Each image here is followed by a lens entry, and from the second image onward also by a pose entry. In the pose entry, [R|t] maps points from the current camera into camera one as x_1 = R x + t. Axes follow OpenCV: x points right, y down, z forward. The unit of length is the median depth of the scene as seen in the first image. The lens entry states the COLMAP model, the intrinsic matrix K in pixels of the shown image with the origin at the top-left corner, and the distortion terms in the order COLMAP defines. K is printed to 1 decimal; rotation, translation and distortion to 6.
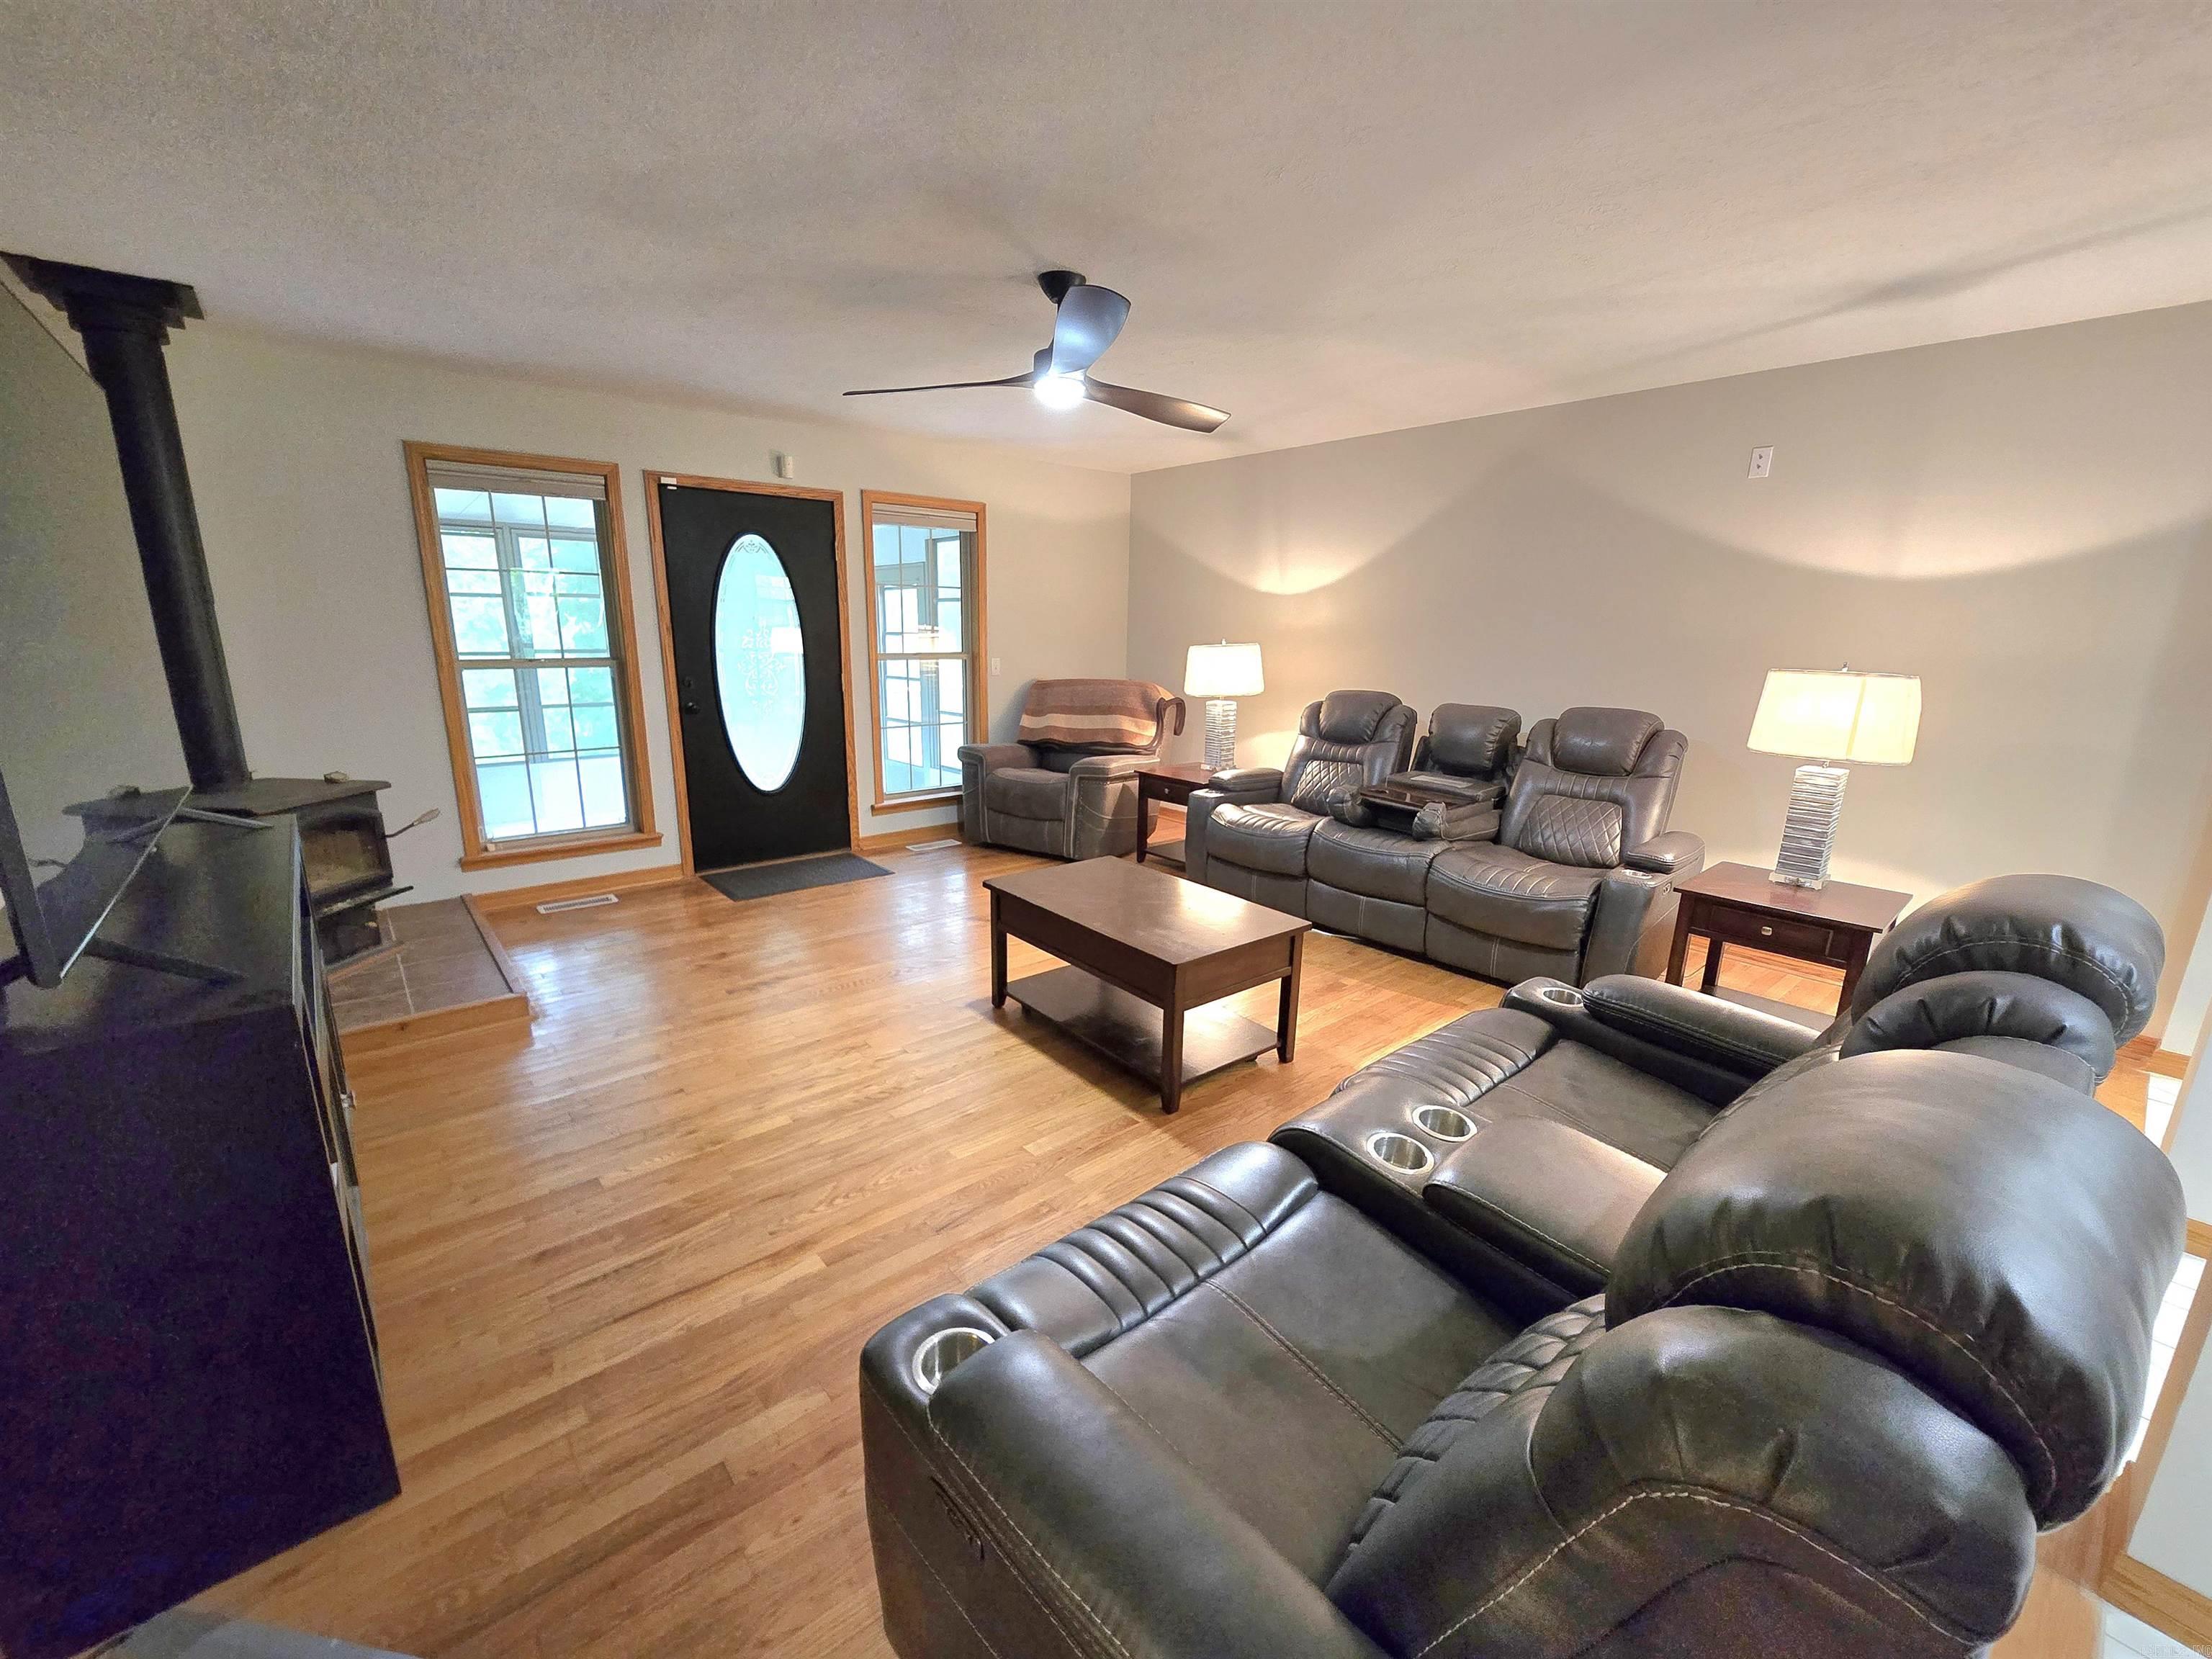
lens RADIAL K [[899.0, 0, 1099.5], [0, 899.0, 839.3], [0, 0, 1]] dist [-0.003863, -0.000352]
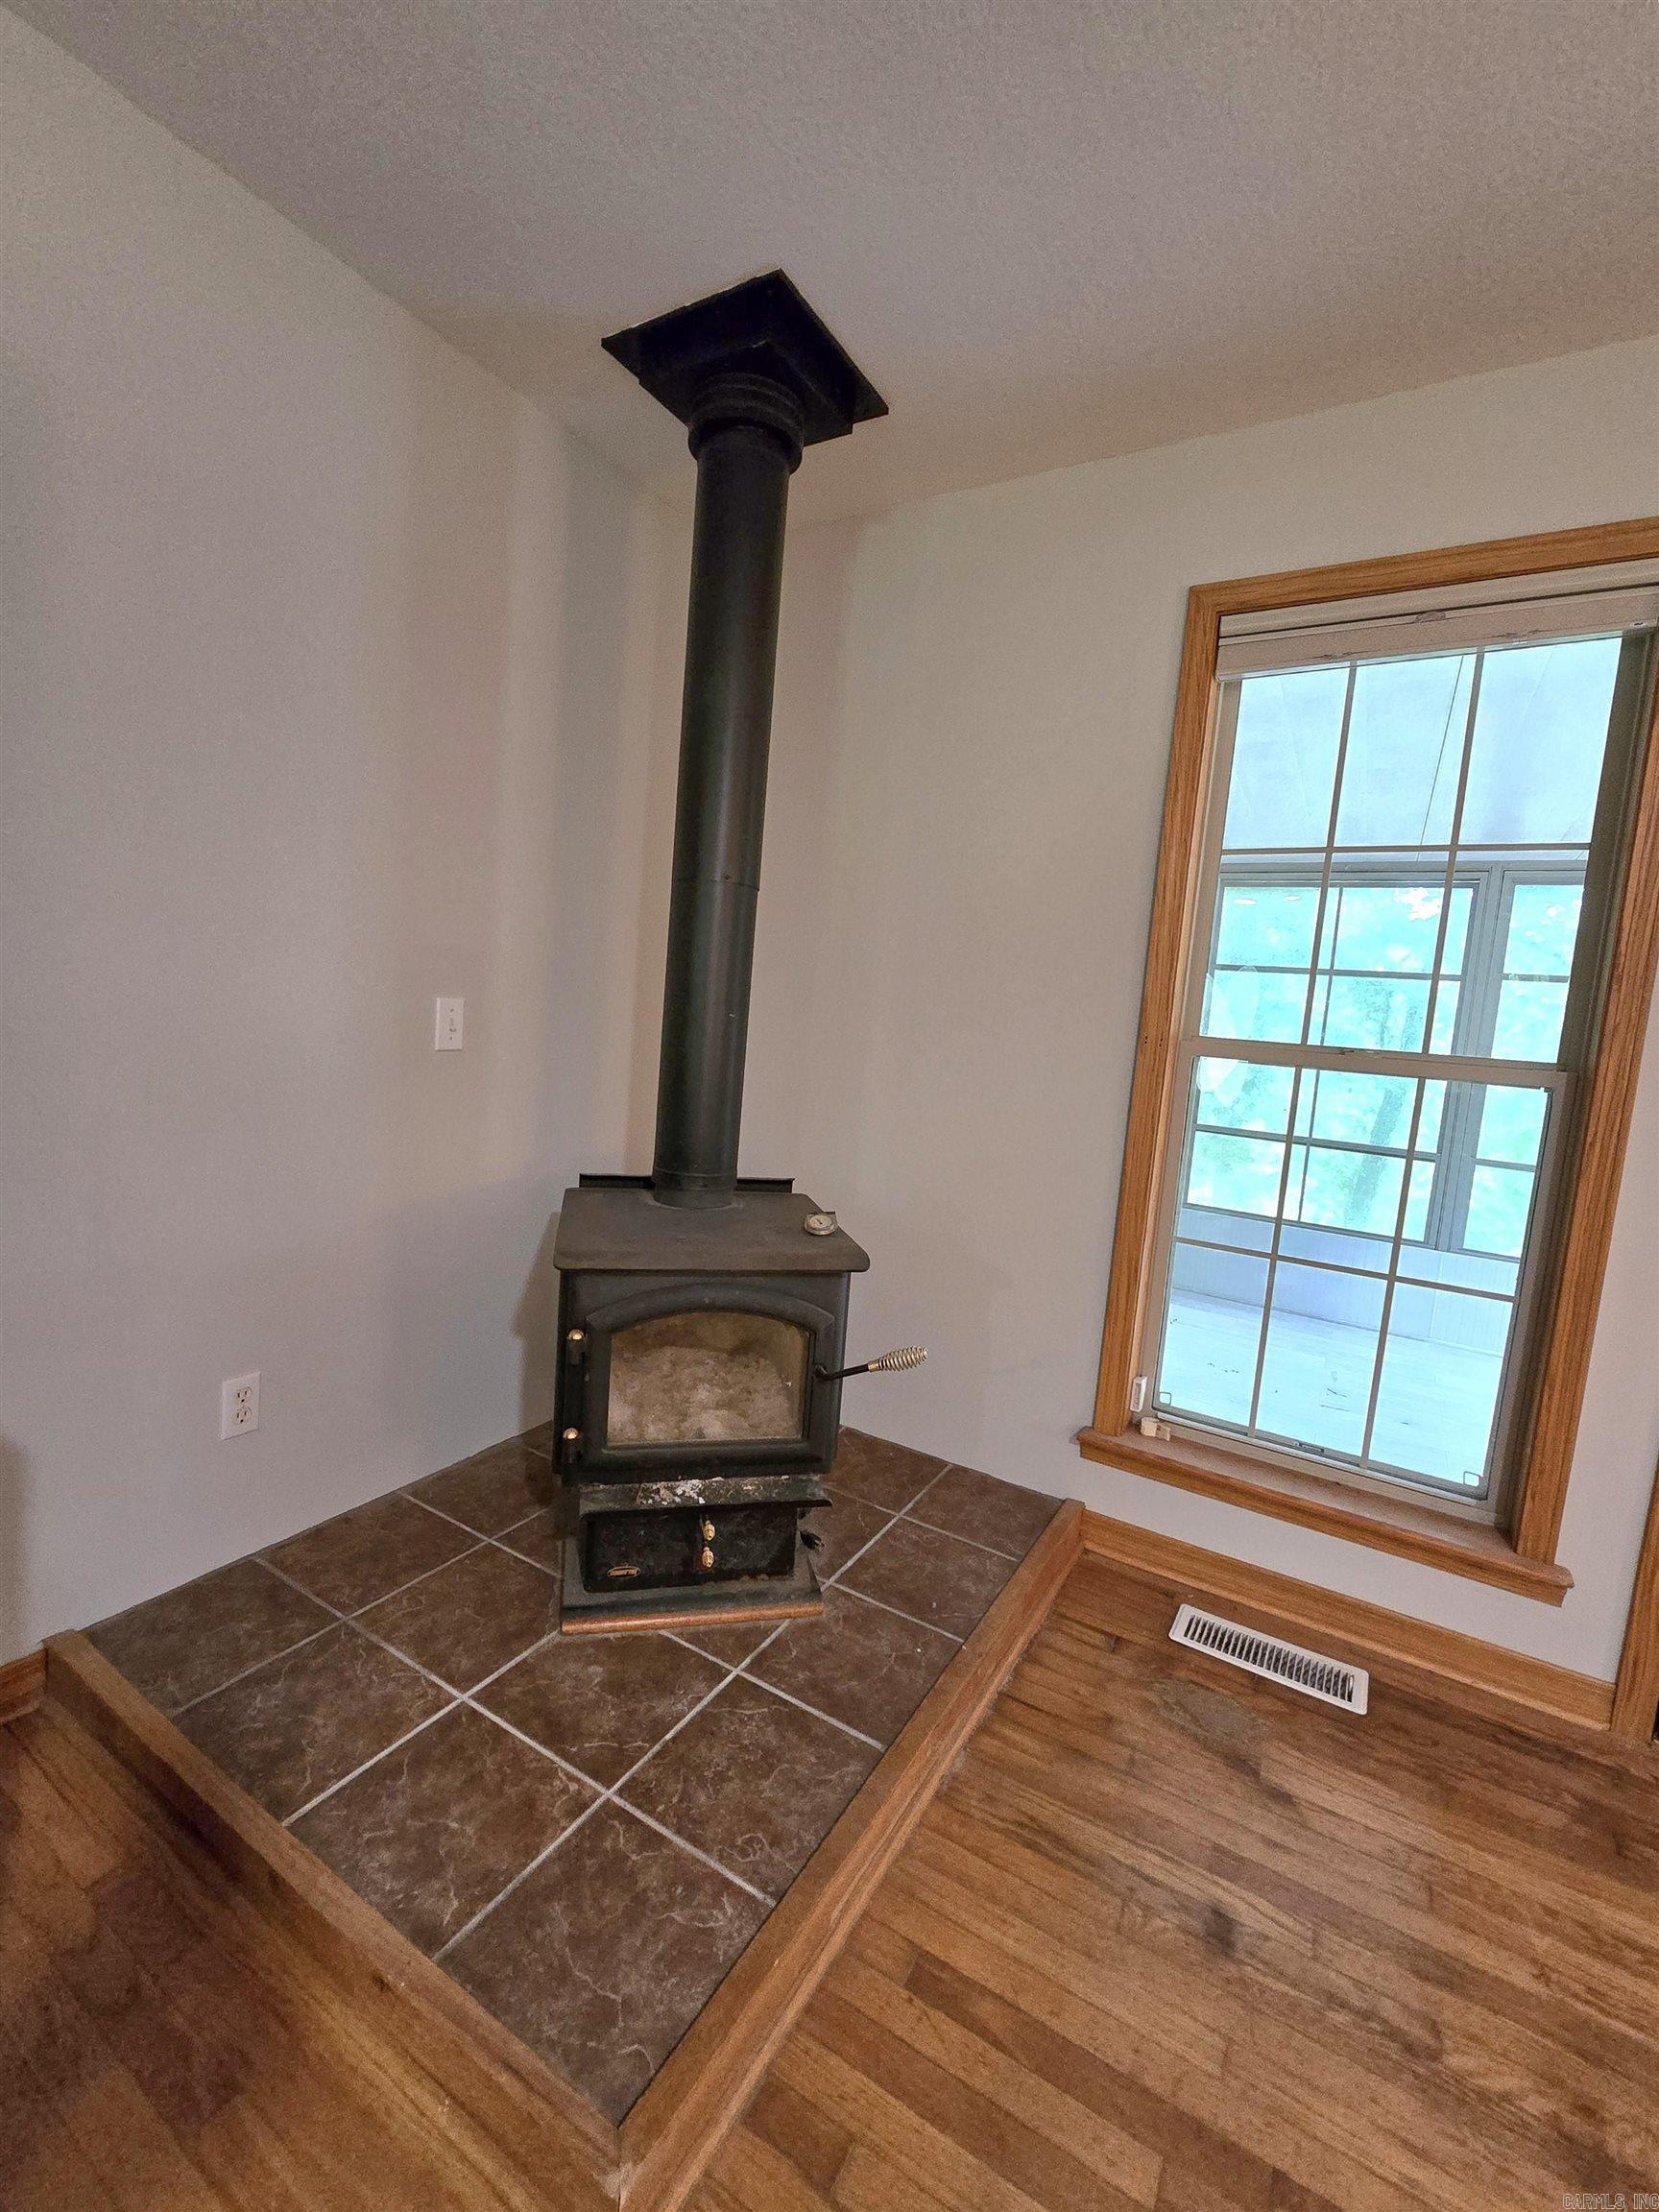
lens RADIAL K [[927.7, 0, 818.4], [0, 927.7, 1099.5], [0, 0, 1]] dist [0.001847, 0.000117]
pose [[0.308909, 0.112064, -0.944466, -0.280672], [-0.290132, 0.956805, 0.018634, -0.109555], [0.905758, 0.268264, 0.328080, 0.614692]]
